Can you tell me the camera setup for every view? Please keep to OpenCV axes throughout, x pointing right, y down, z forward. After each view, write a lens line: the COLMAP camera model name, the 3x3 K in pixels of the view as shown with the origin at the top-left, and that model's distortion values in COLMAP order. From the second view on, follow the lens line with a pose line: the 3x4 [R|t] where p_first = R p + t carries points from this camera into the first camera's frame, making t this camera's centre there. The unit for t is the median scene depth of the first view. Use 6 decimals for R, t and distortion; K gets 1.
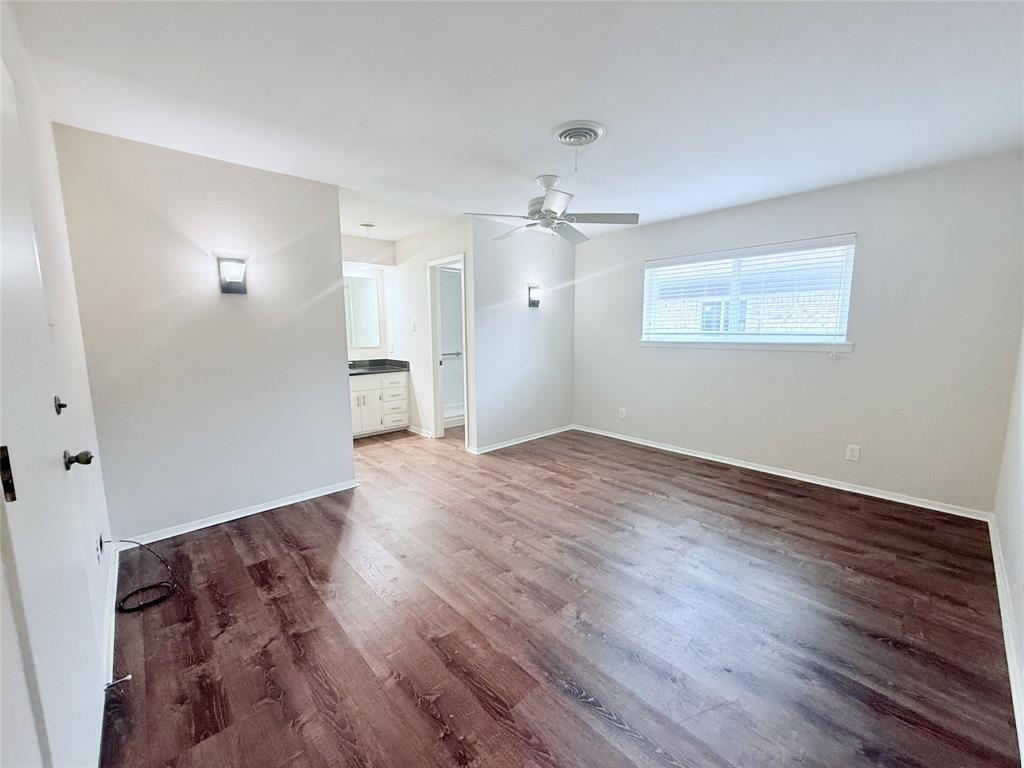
lens RADIAL K [[409.6, 0, 516.1], [0, 409.6, 384.3], [0, 0, 1]] dist [-0.001286, 0.000294]
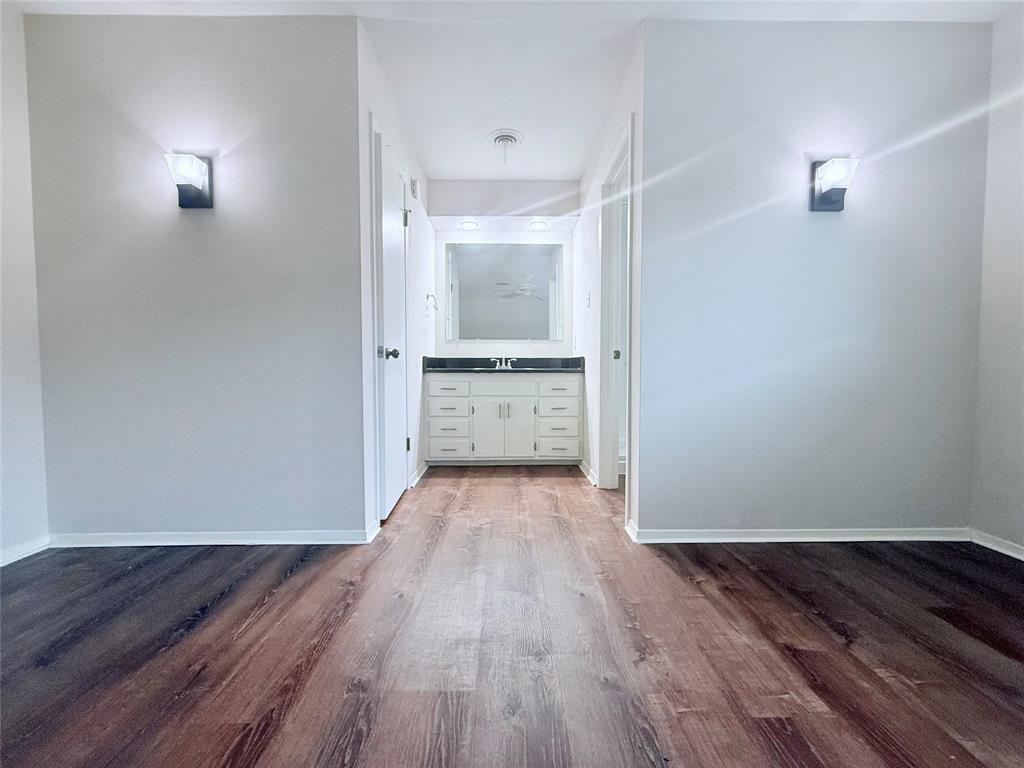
lens RADIAL K [[409.6, 0, 512.8], [0, 409.6, 384.4], [0, 0, 1]] dist [-0.001286, 0.000294]
pose [[0.735799, 0.034349, -0.676328, 0.121672], [-0.094734, 0.994113, -0.052576, 0.041231], [0.670541, 0.102756, 0.734722, 0.663964]]
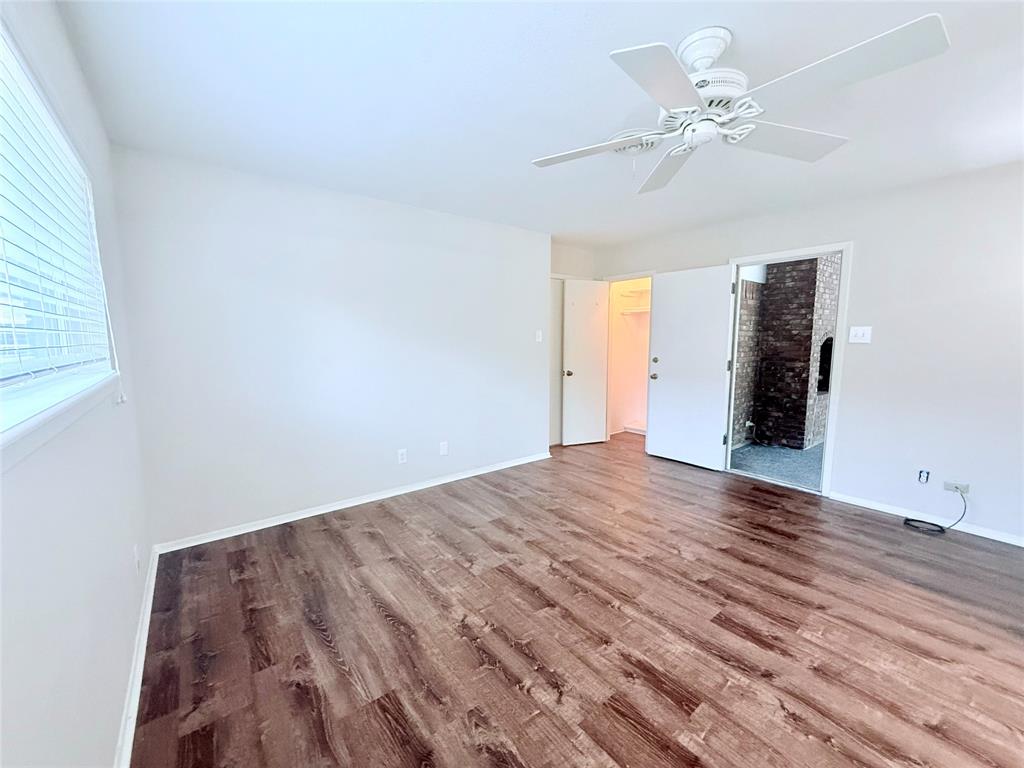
lens RADIAL K [[409.6, 0, 512.6], [0, 409.6, 385.8], [0, 0, 1]] dist [-0.001286, 0.000294]
pose [[-0.995820, -0.004444, 0.091231, 0.218025], [0.018664, 0.967841, 0.250869, -0.186486], [-0.089412, 0.251523, -0.963713, 1.322636]]
